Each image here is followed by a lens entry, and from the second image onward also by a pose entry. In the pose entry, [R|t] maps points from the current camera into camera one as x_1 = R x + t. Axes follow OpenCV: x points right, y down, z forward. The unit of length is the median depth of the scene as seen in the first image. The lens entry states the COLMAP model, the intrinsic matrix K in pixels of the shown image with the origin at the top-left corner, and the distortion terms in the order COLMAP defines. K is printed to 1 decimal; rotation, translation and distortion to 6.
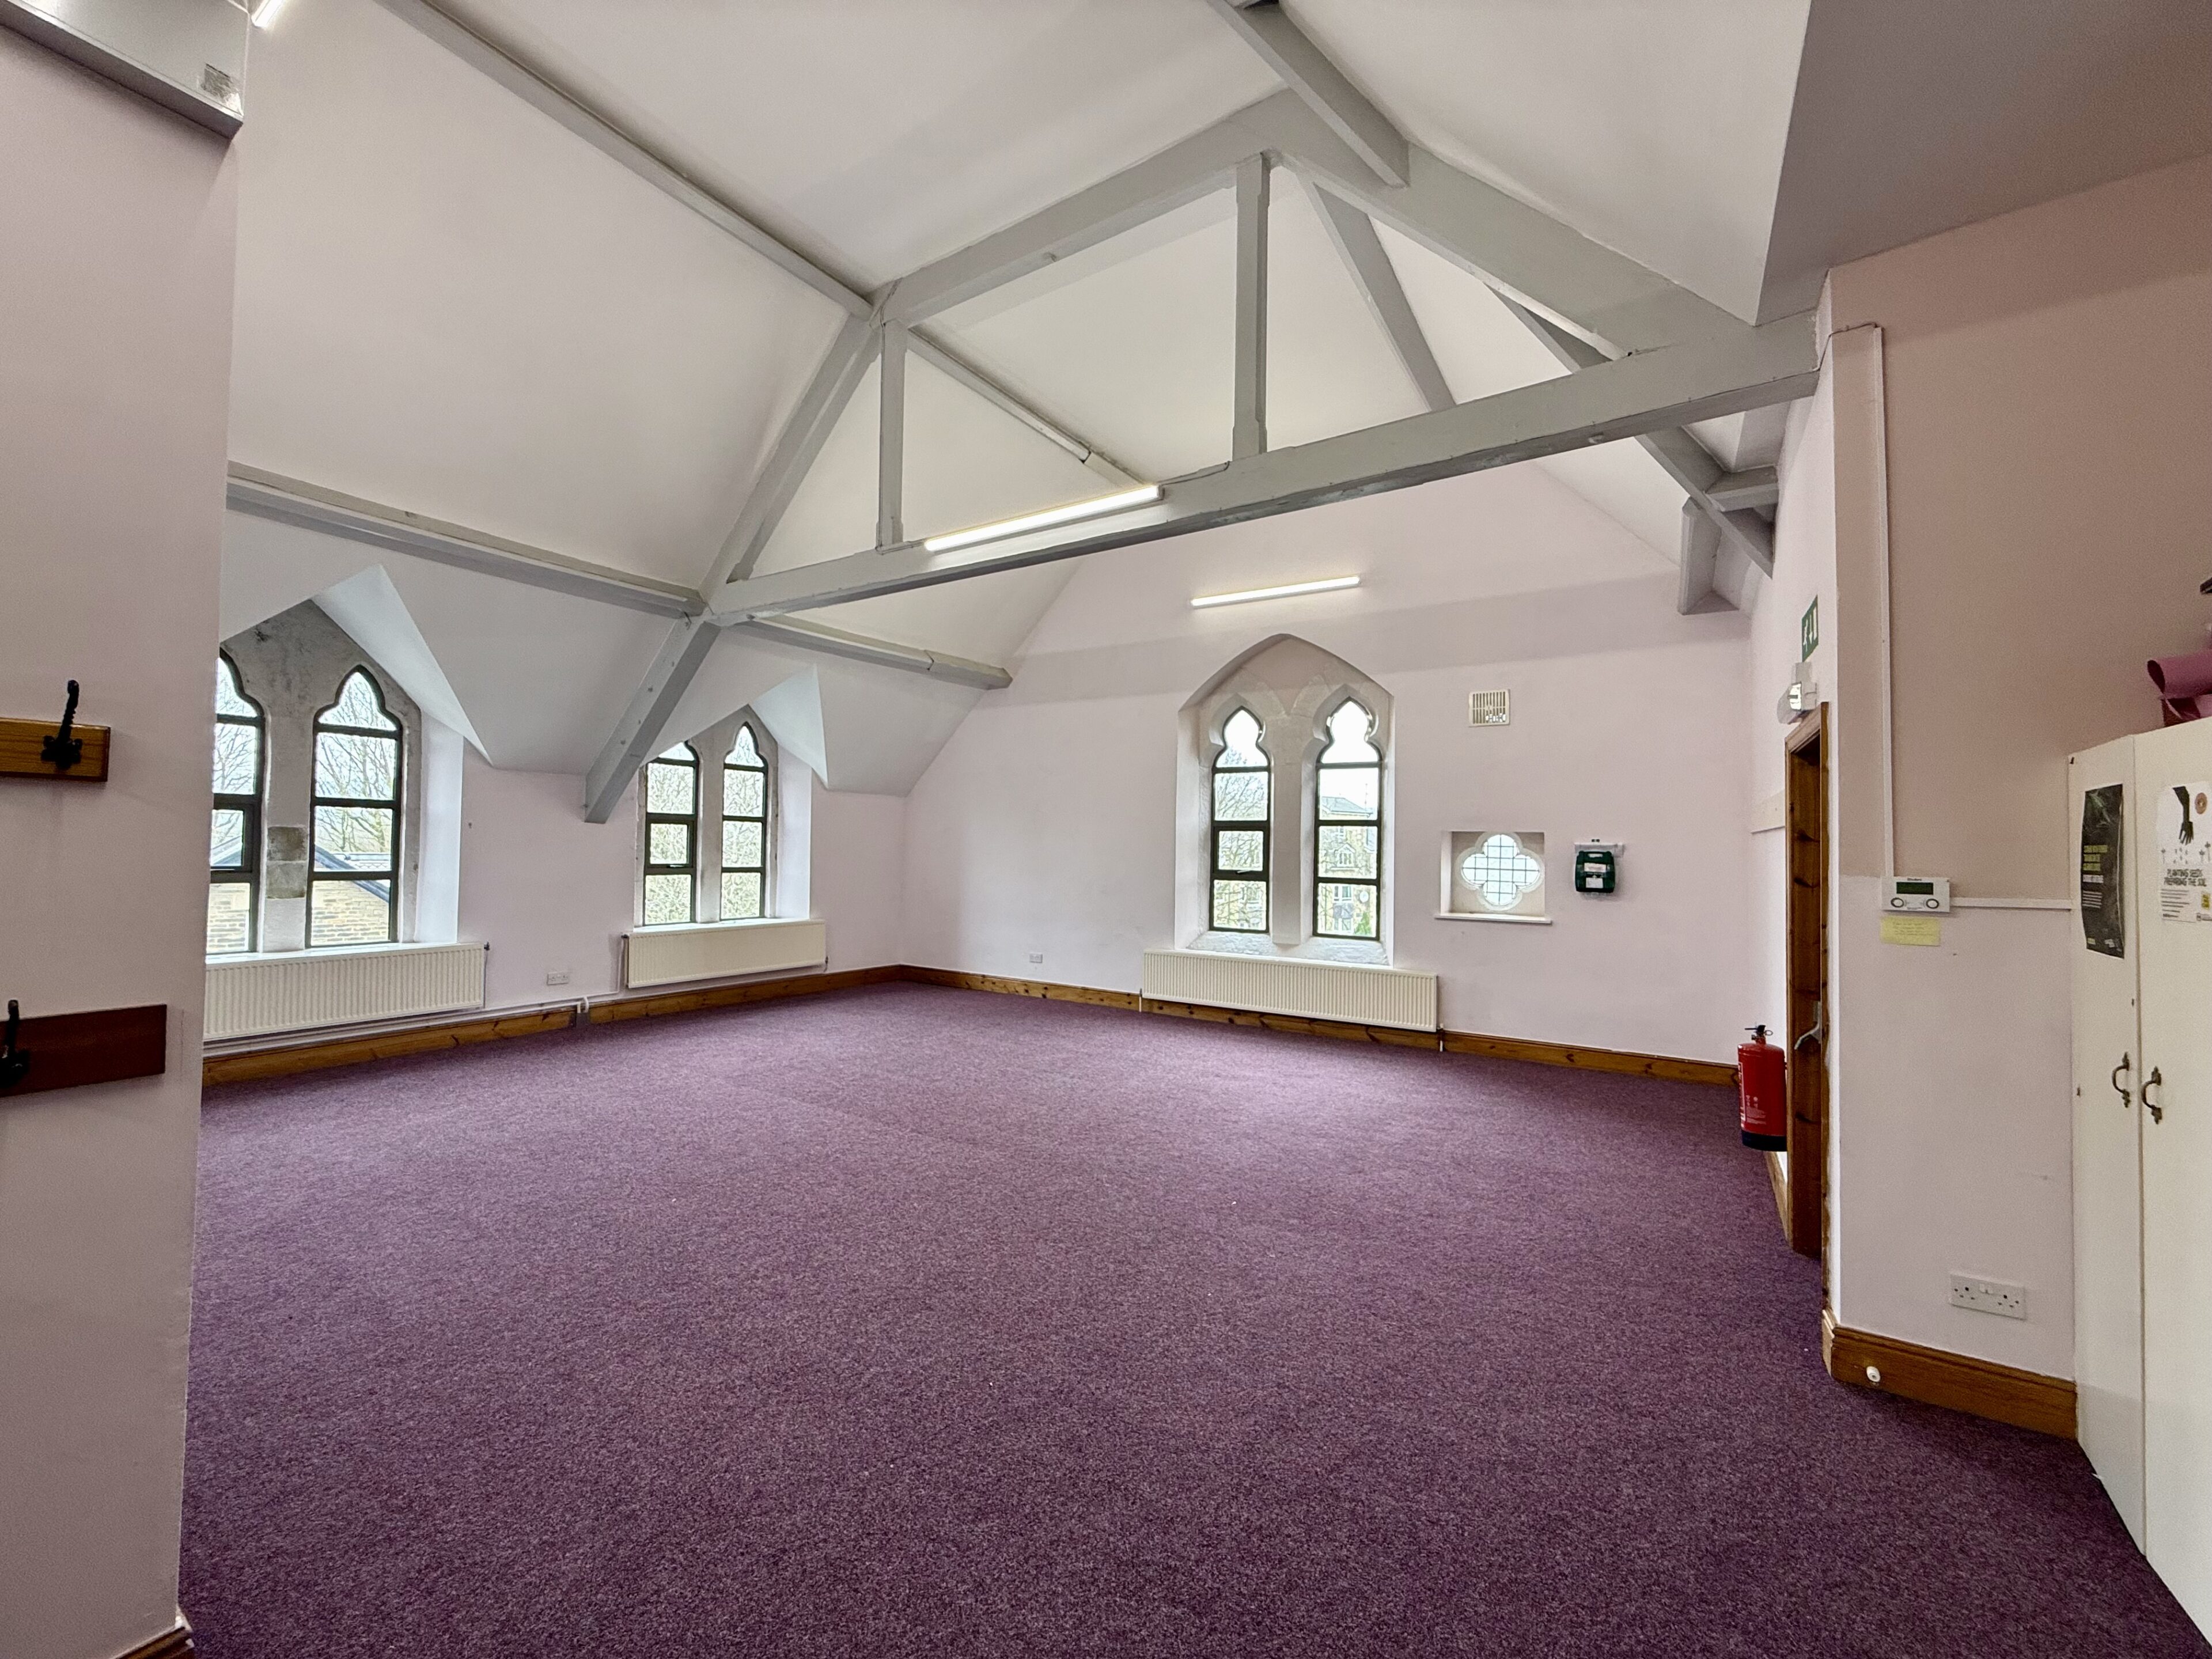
lens RADIAL K [[881.0, 0, 1094.9], [0, 881.0, 826.8], [0, 0, 1]] dist [-0.002407, -0.000074]
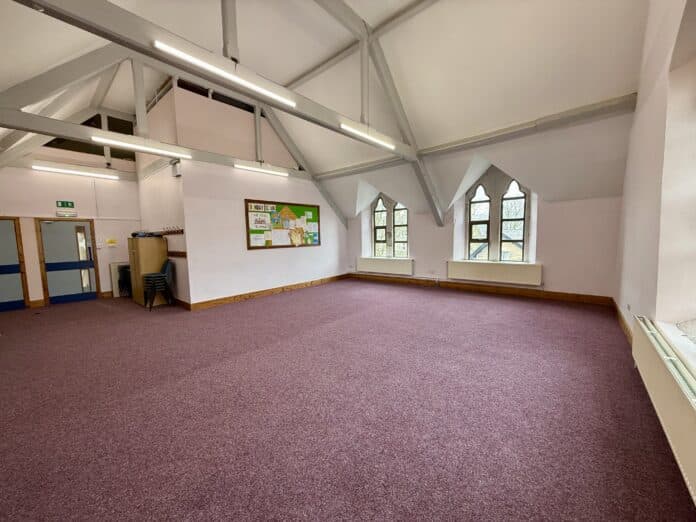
lens RADIAL K [[277.2, 0, 344.2], [0, 277.2, 263.1], [0, 0, 1]] dist [-0.002407, -0.000074]
pose [[-0.133845, 0.089631, -0.986941, 0.412986], [0.052328, 0.995151, 0.083281, 0.020814], [0.989620, -0.040498, -0.137886, 0.625999]]
